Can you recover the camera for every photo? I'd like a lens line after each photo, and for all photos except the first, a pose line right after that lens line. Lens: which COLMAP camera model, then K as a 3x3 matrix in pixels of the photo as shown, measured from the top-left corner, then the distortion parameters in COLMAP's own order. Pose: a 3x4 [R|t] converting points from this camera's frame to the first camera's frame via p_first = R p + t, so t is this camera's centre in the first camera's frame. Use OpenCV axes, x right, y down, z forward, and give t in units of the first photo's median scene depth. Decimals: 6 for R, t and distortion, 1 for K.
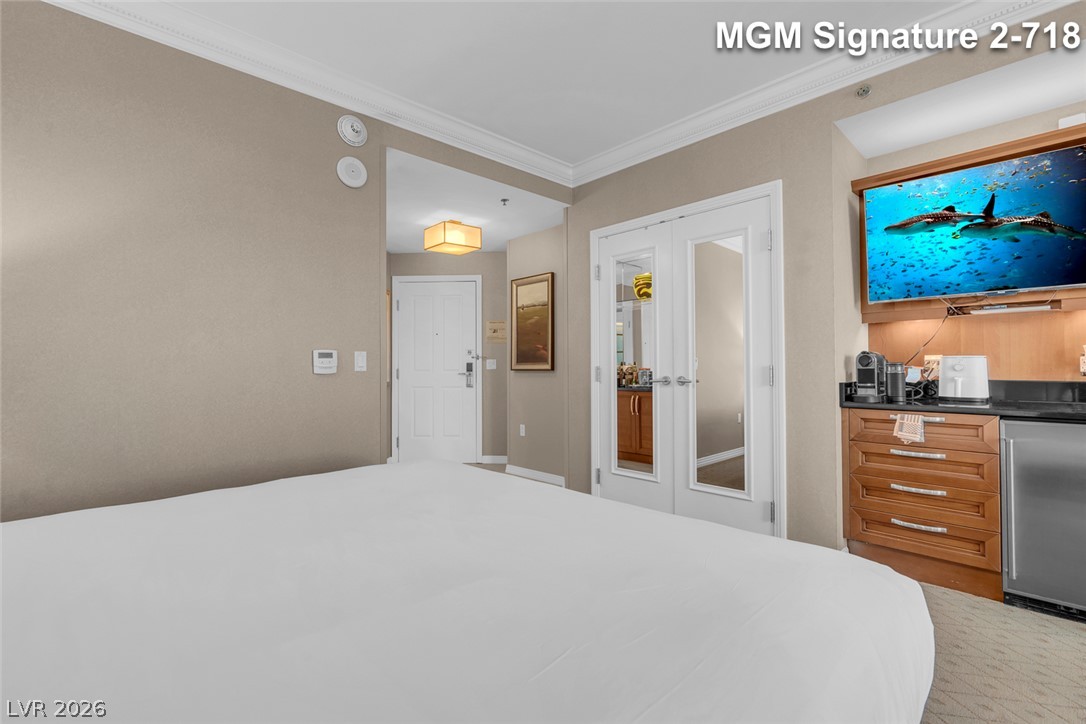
lens RADIAL K [[503.5, 0, 539.9], [0, 503.5, 364.8], [0, 0, 1]] dist [-0.005180, 0.002975]
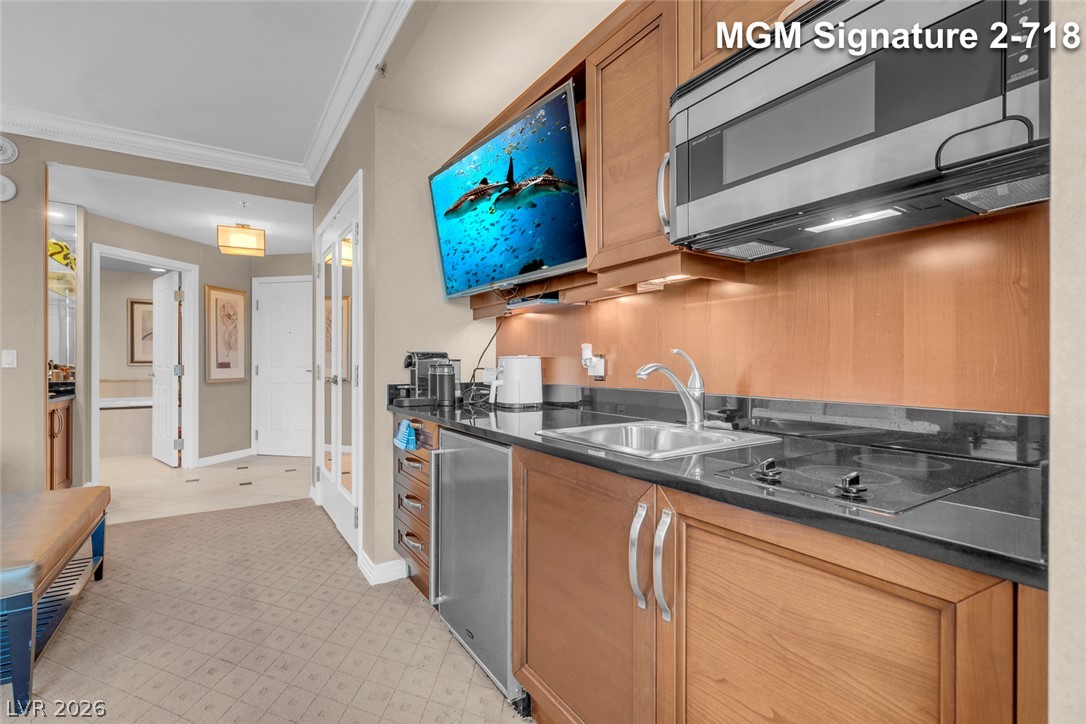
lens RADIAL K [[503.5, 0, 552.8], [0, 503.5, 366.6], [0, 0, 1]] dist [-0.005180, 0.002975]
pose [[0.989011, 0.007192, -0.147666, 0.583536], [-0.005801, 0.999935, 0.009854, -0.004849], [0.147727, -0.008889, 0.988988, 0.065186]]
